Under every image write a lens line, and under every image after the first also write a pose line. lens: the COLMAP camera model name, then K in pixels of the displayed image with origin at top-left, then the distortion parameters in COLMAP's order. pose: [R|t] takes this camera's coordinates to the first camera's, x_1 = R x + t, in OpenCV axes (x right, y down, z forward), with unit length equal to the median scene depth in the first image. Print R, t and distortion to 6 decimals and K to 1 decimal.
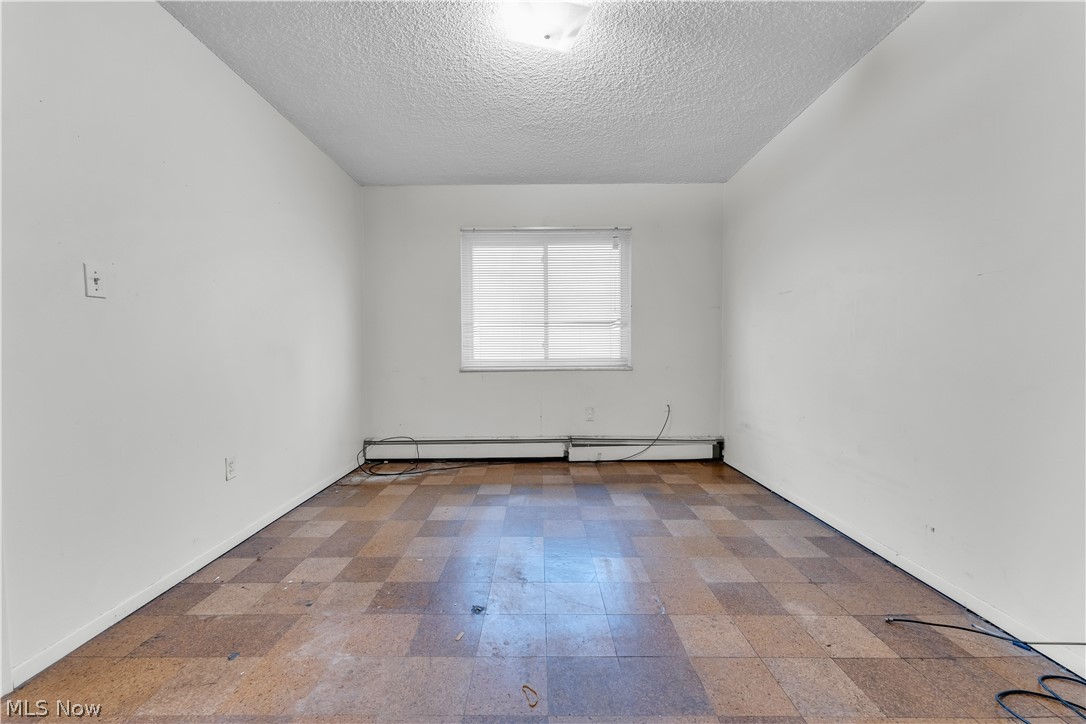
lens RADIAL K [[436.0, 0, 535.2], [0, 436.0, 370.4], [0, 0, 1]] dist [-0.000820, -0.000301]
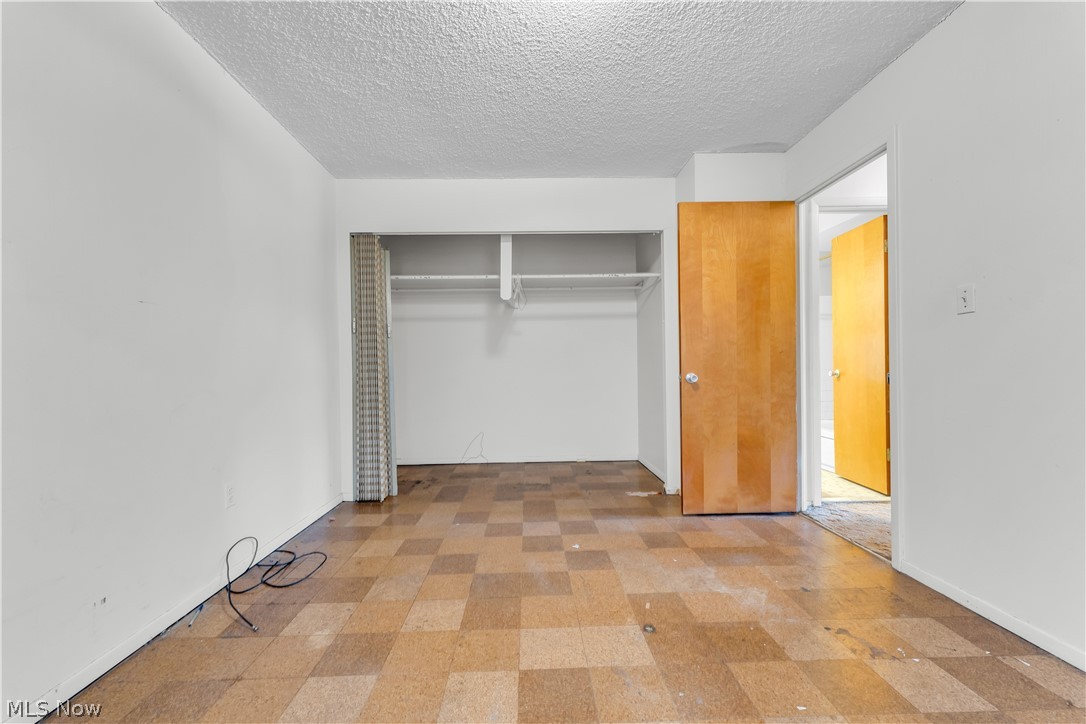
lens RADIAL K [[436.0, 0, 535.2], [0, 436.0, 370.4], [0, 0, 1]] dist [-0.000820, -0.000301]
pose [[-0.999388, 0.019054, -0.029341, 0.143957], [0.017582, 0.998613, 0.049618, -0.089823], [0.030246, 0.049072, -0.998337, 1.950482]]
